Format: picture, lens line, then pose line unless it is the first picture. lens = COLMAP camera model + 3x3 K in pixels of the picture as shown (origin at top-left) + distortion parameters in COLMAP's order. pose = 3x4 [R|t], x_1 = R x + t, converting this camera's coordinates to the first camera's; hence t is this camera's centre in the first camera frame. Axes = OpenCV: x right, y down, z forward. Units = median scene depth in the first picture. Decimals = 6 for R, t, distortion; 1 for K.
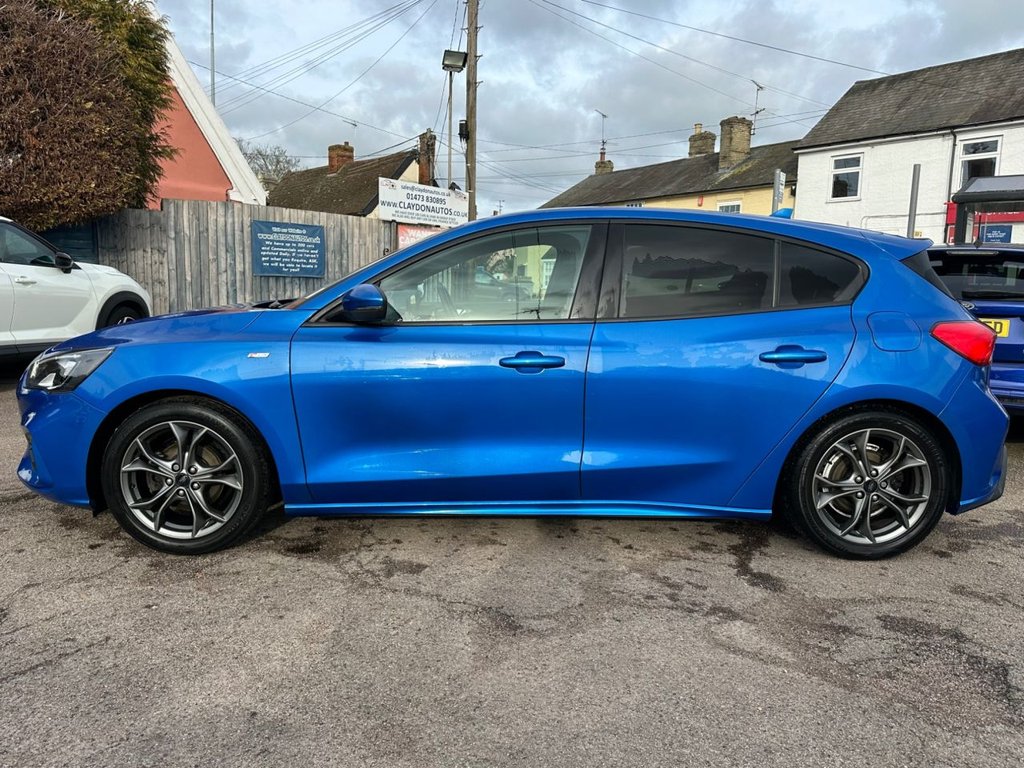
lens RADIAL K [[790.6, 0, 510.8], [0, 790.6, 391.8], [0, 0, 1]] dist [0.080540, -0.109189]
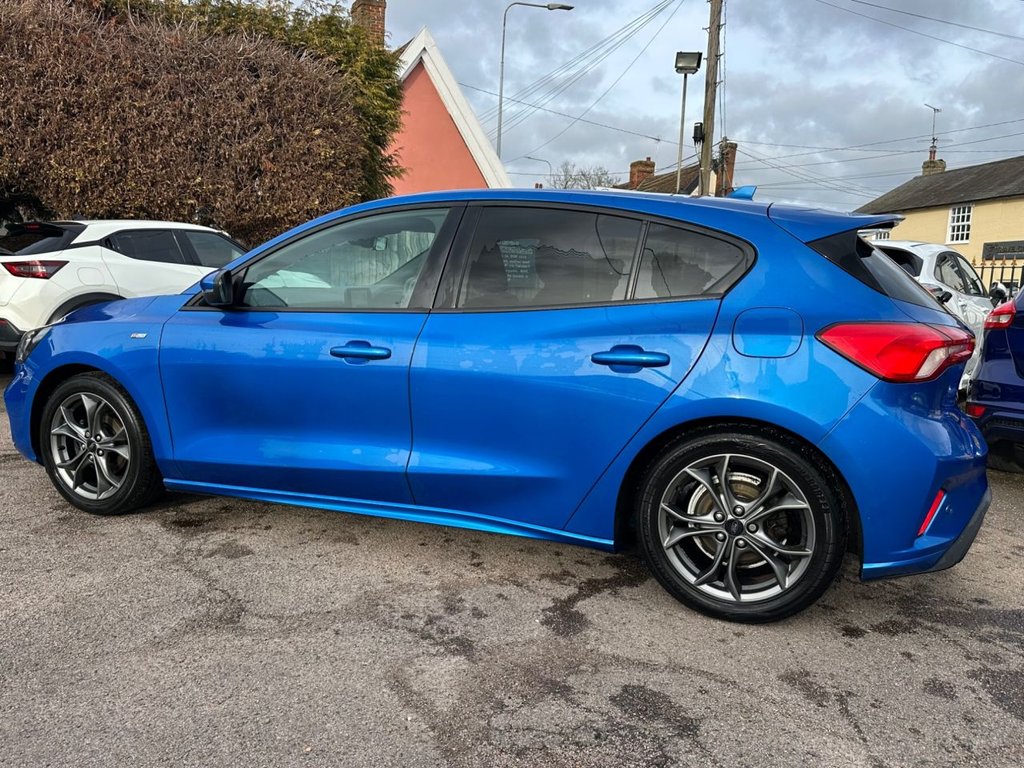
lens RADIAL K [[790.6, 0, 506.9], [0, 790.6, 389.5], [0, 0, 1]] dist [0.080540, -0.109189]
pose [[0.922758, 0.056477, -0.381219, 0.177908], [-0.064600, 0.997875, -0.008534, 0.001150], [0.379927, 0.032501, 0.924445, 0.060795]]
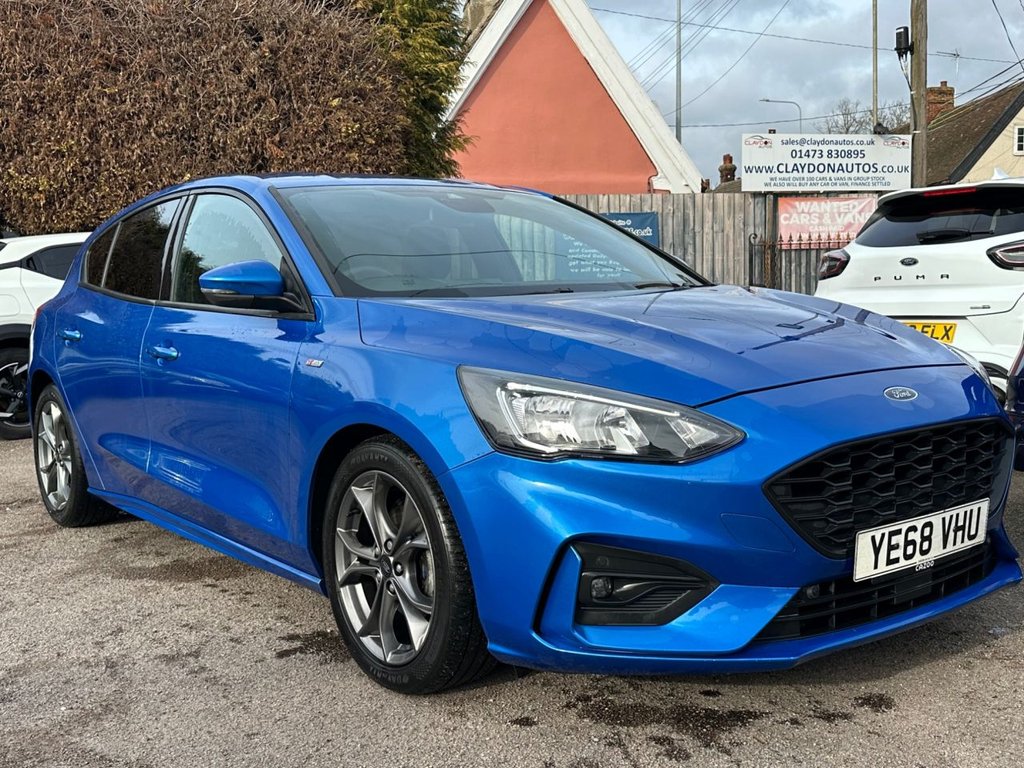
lens RADIAL K [[1084.1, 0, 512.5], [0, 1084.1, 411.5], [0, 0, 1]] dist [0.086910, 0.000000]
pose [[0.807763, 0.012395, -0.589377, 0.346932], [-0.029560, 0.999373, -0.019497, 0.001568], [0.588765, 0.033171, 0.807623, 0.149333]]
